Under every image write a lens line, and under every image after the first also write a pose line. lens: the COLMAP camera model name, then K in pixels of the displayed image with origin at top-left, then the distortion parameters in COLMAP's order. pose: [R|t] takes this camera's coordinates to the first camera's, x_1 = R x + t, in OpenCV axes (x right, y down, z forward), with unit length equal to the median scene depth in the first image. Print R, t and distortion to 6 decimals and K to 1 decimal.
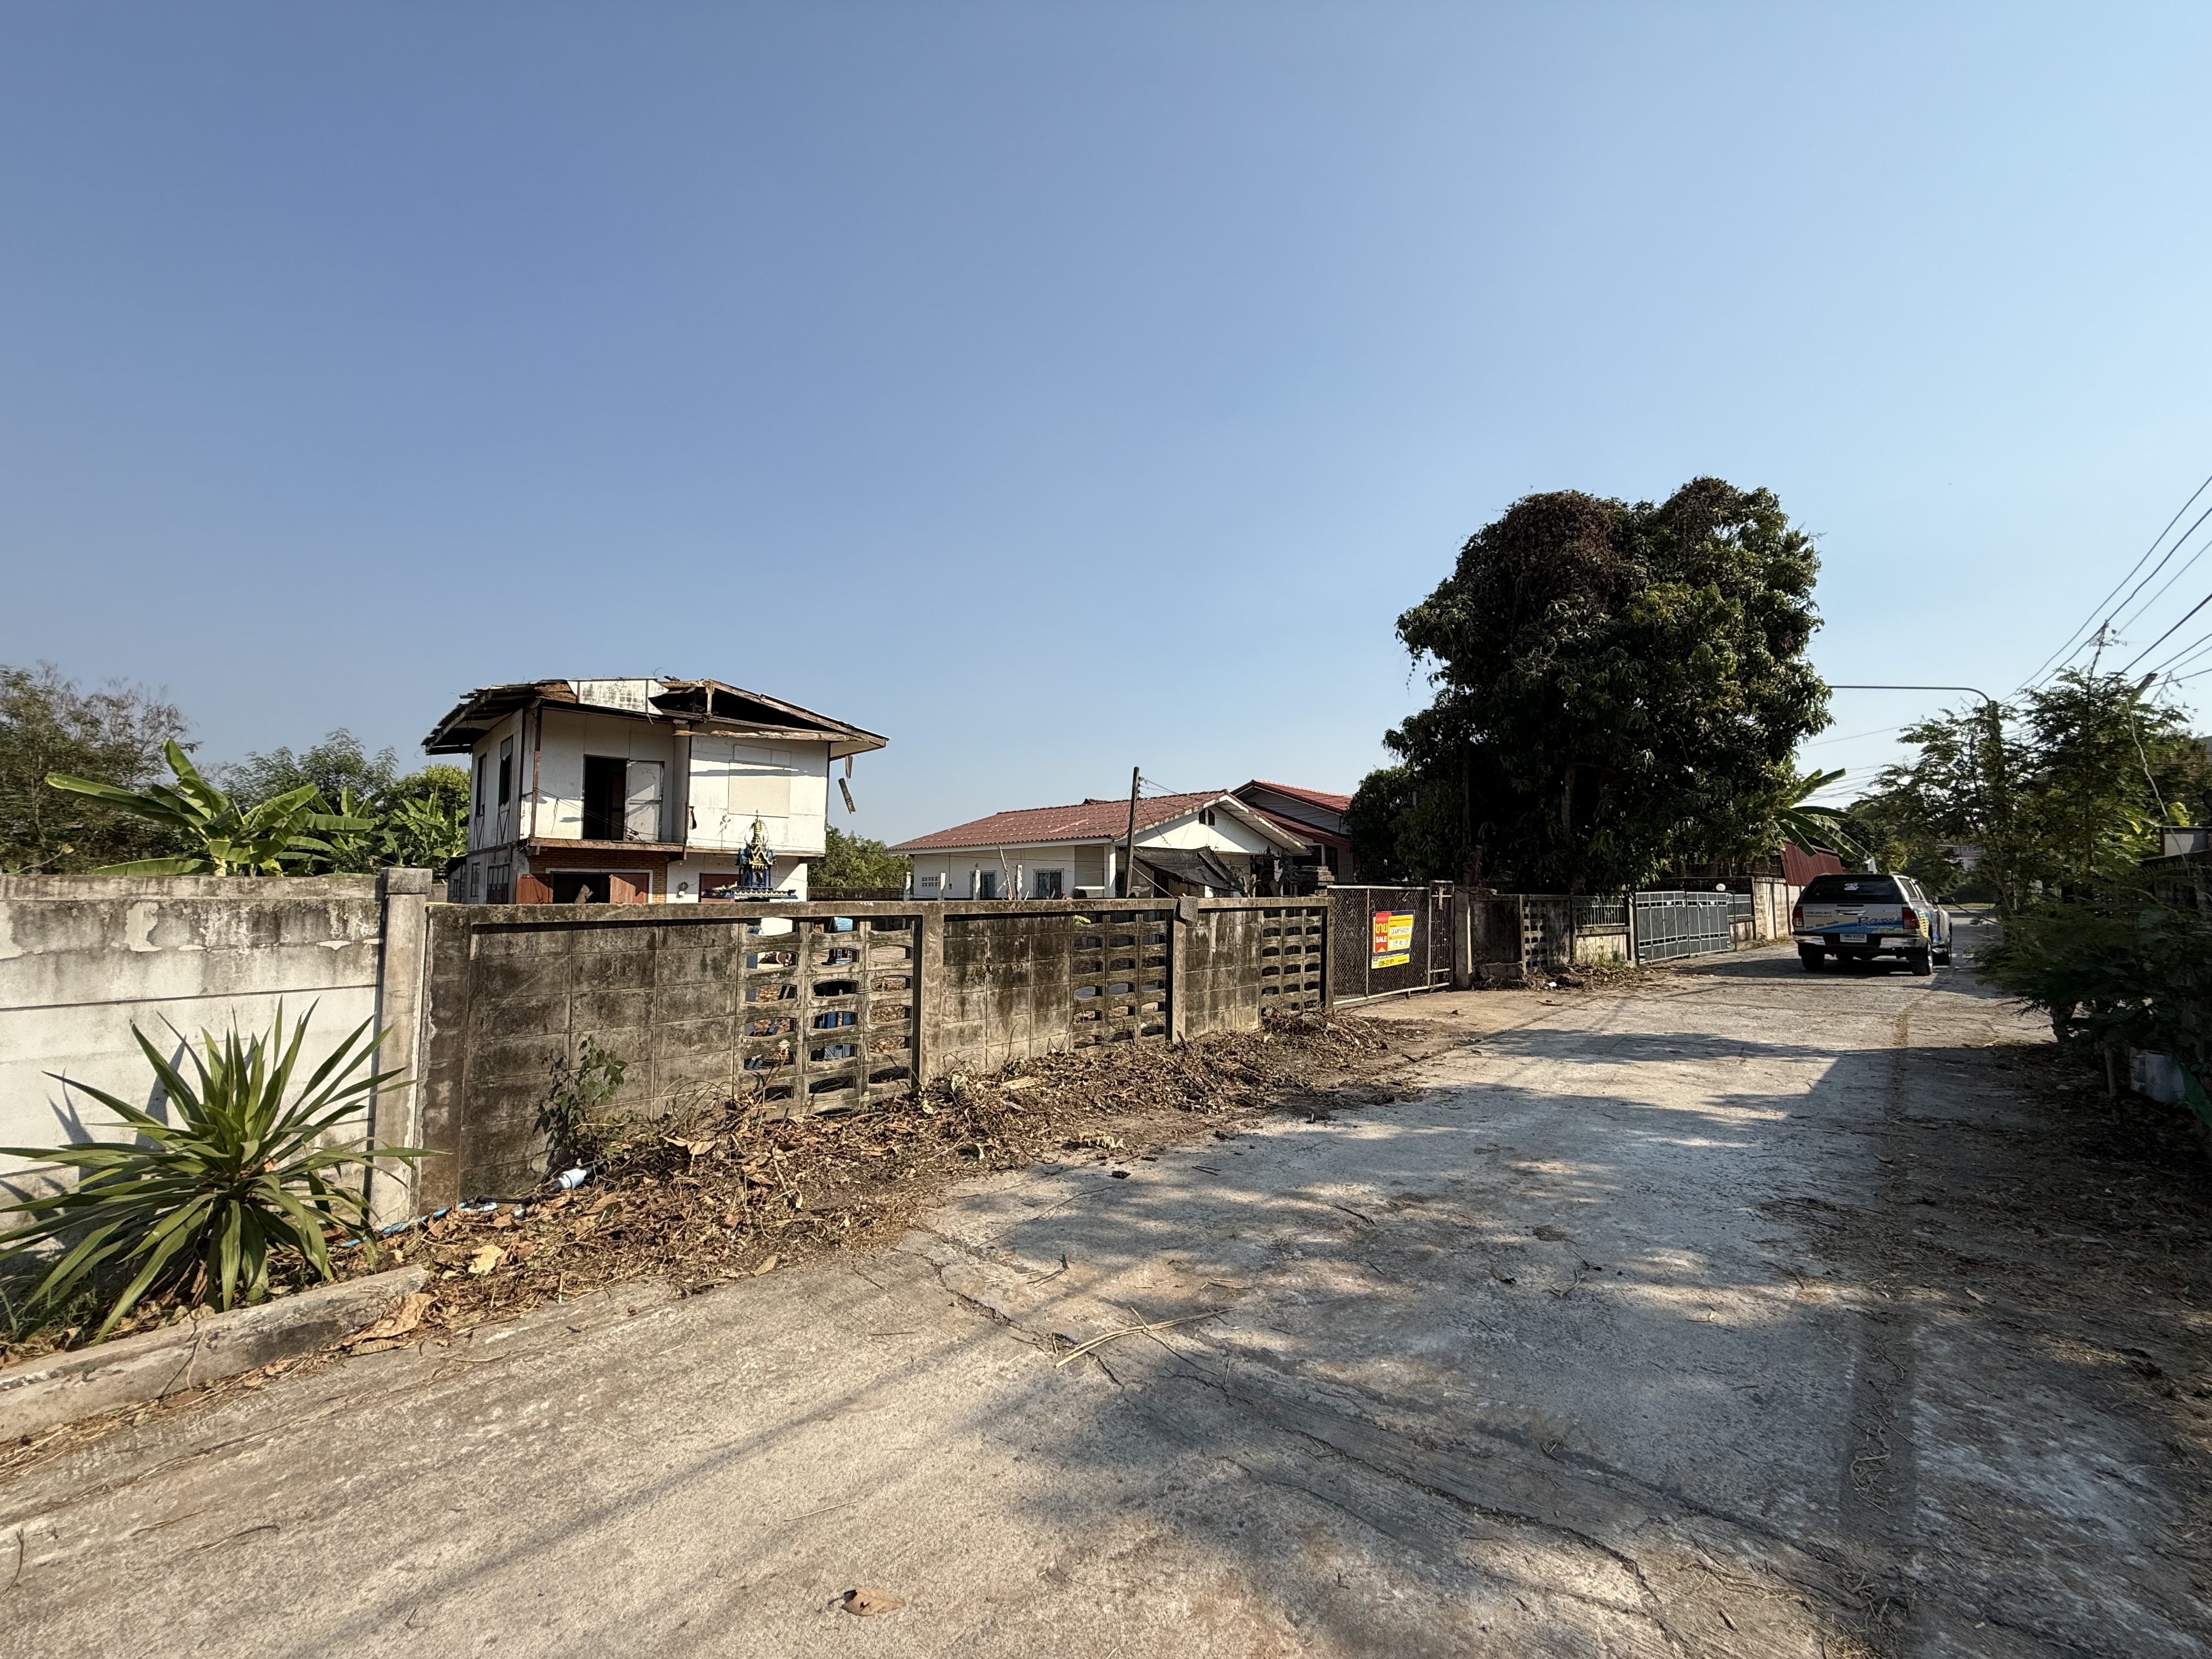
lens RADIAL K [[876.5, 0, 1103.5], [0, 876.5, 845.1], [0, 0, 1]] dist [-0.000137, 0.000365]
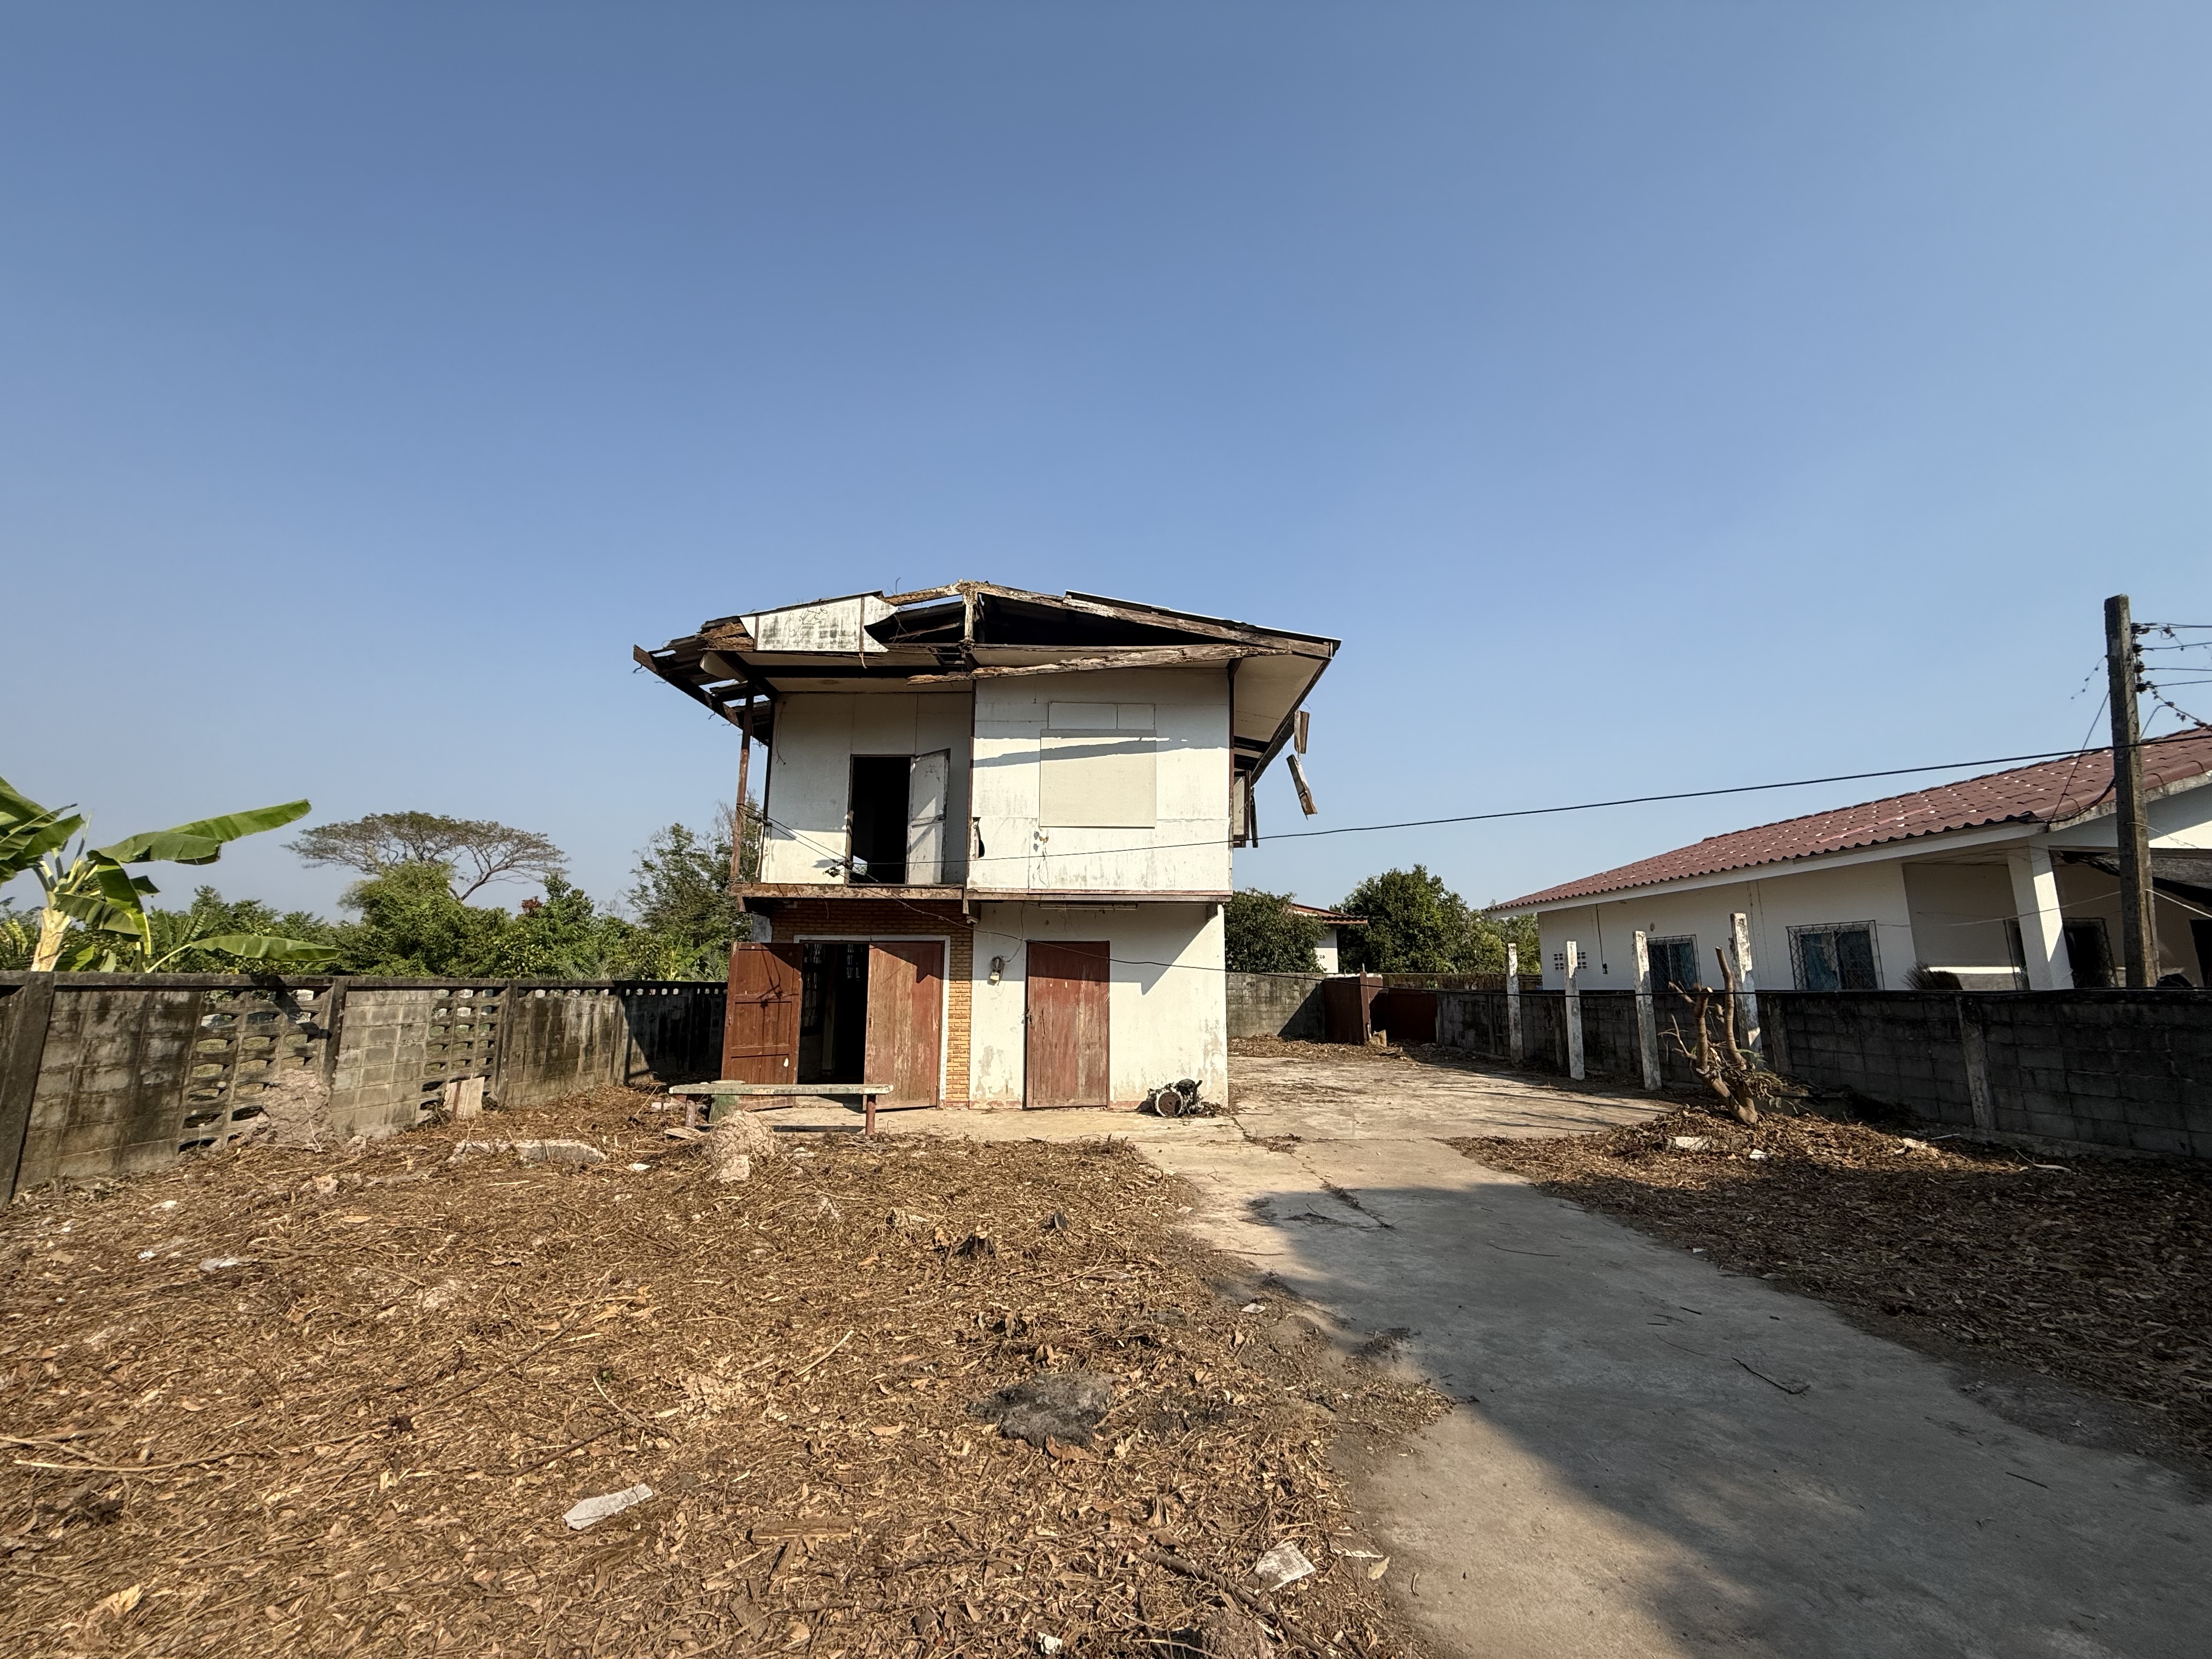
lens RADIAL K [[881.3, 0, 1101.9], [0, 881.3, 833.0], [0, 0, 1]] dist [0.000022, 0.000227]
pose [[0.723014, -0.114232, -0.681324, -0.039050], [0.033546, 0.990876, -0.130533, 0.053141], [0.690019, 0.071521, 0.720249, 0.835458]]
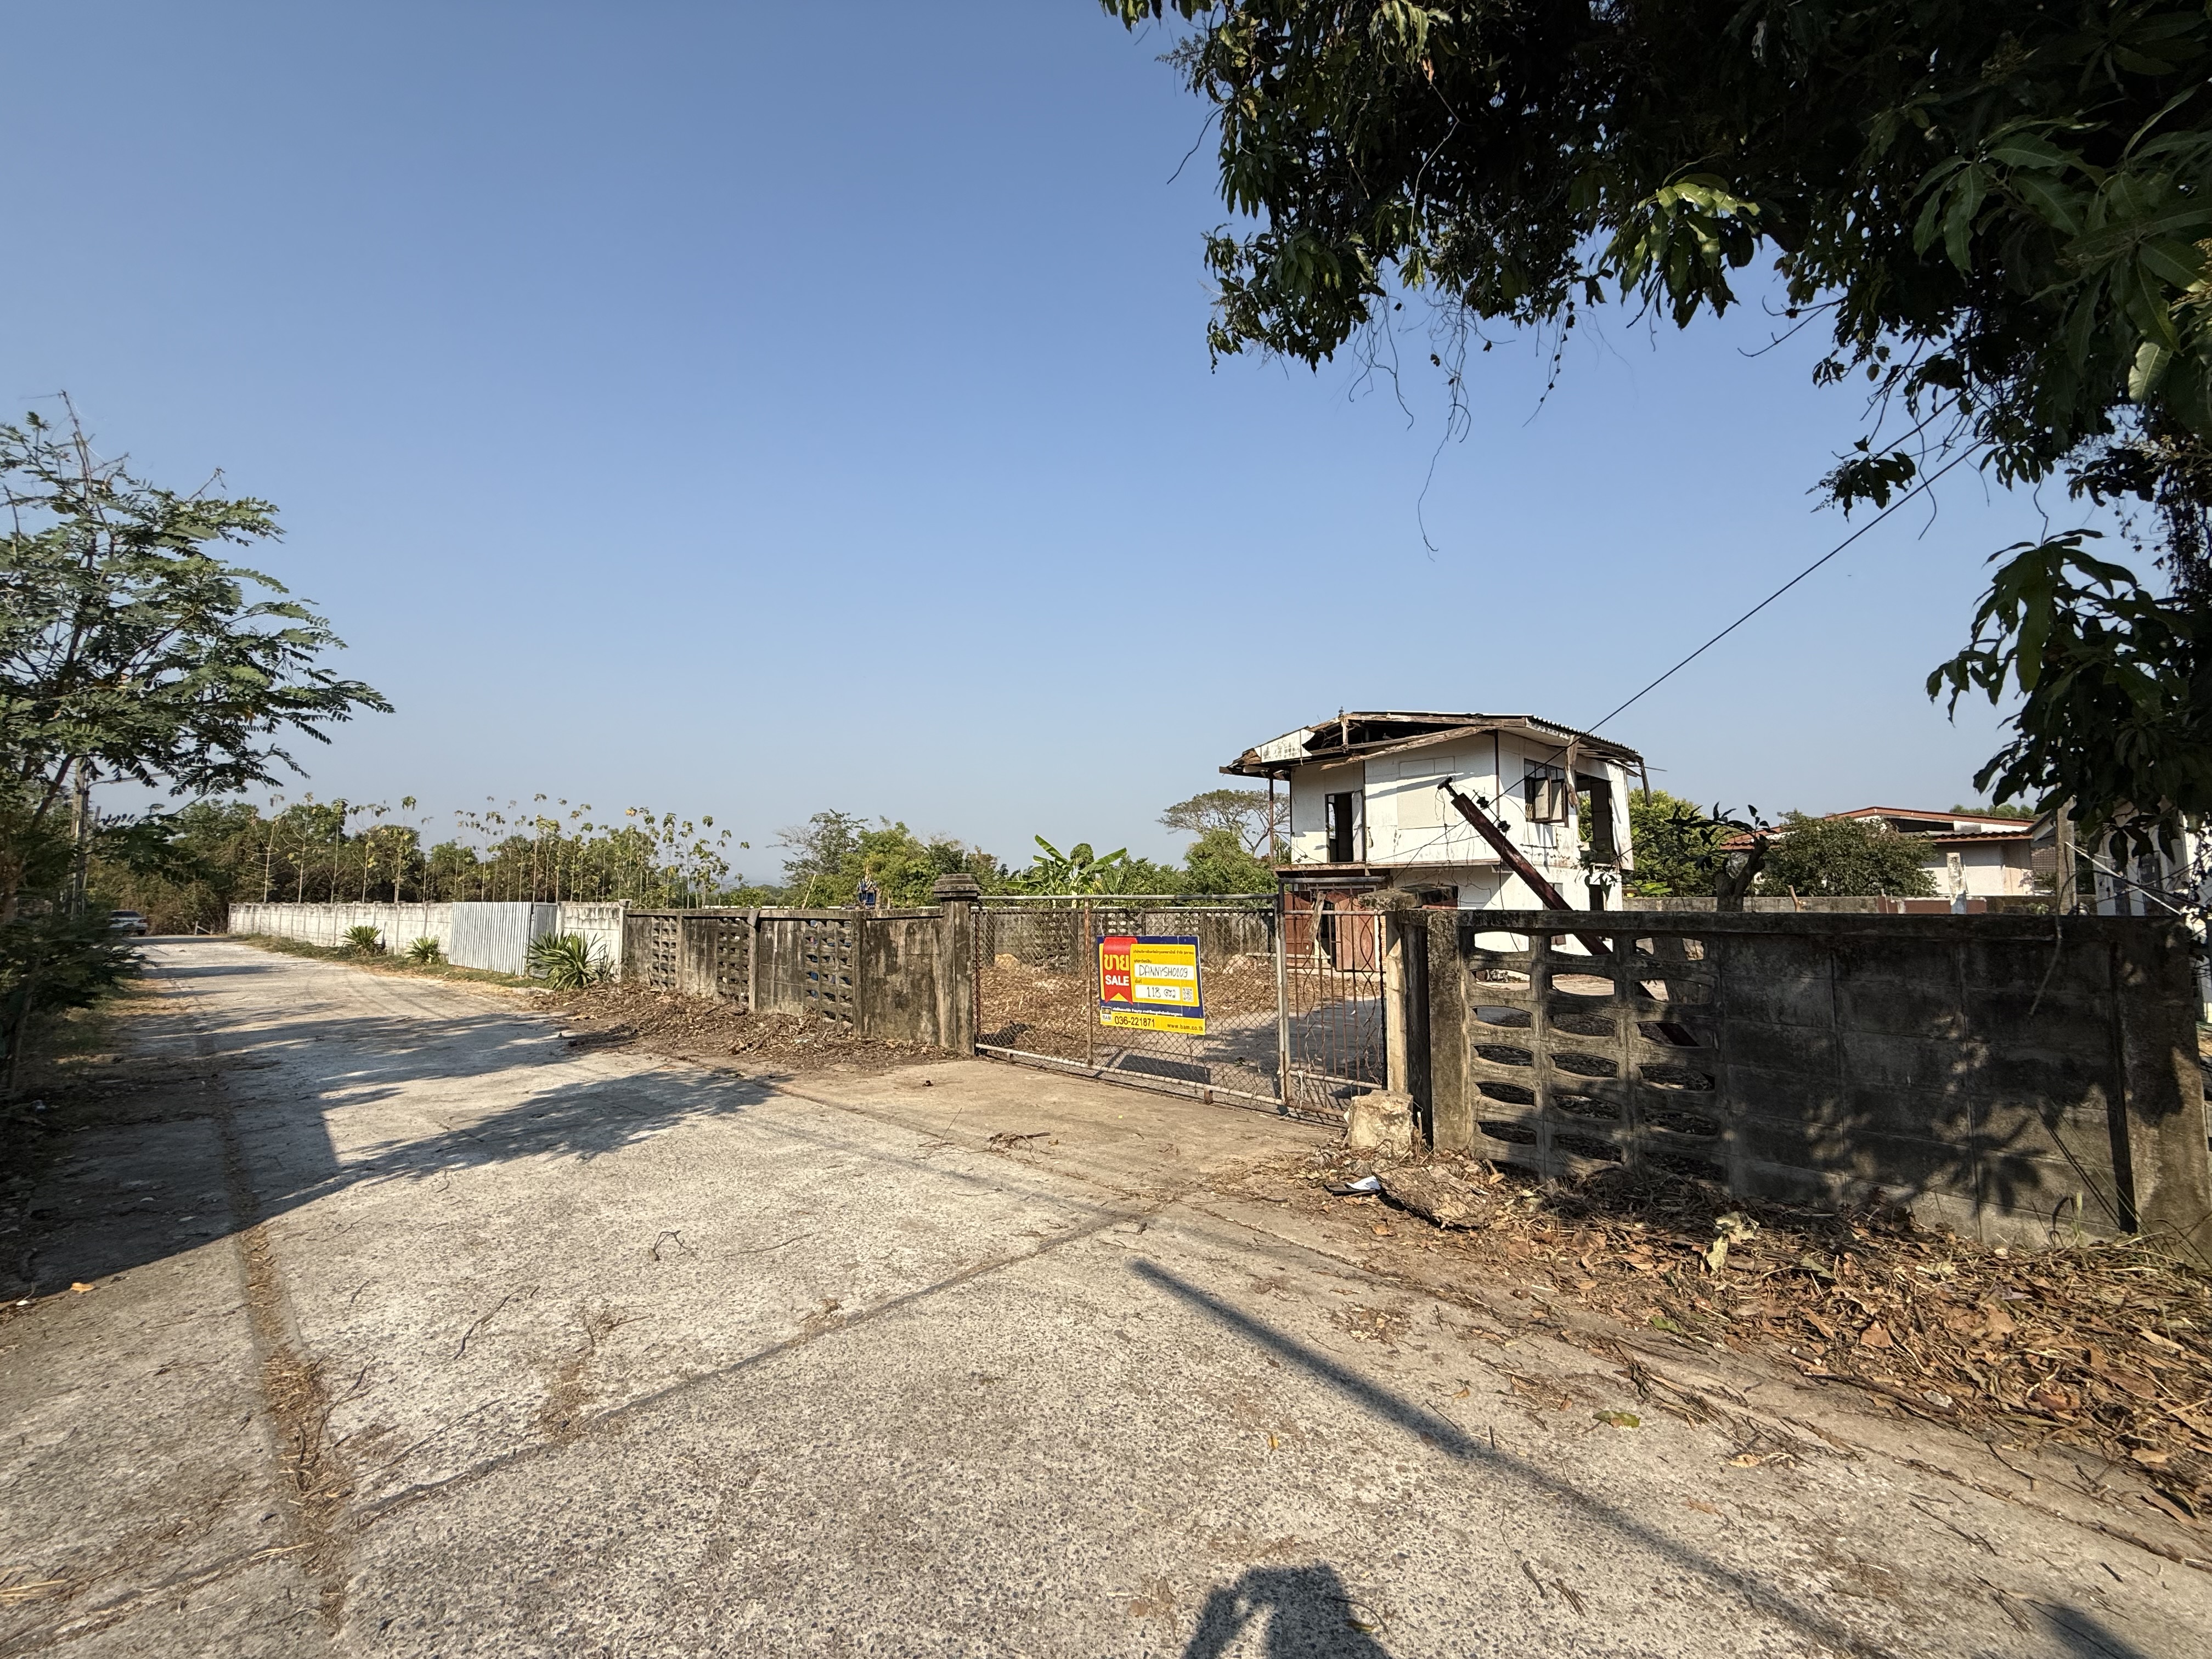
lens RADIAL K [[881.3, 0, 1101.9], [0, 881.3, 833.0], [0, 0, 1]] dist [0.000022, 0.000227]
pose [[-0.020074, -0.083098, -0.996339, 0.822504], [0.056212, 0.994870, -0.084108, 0.048517], [0.998217, -0.057695, -0.015300, 0.872785]]
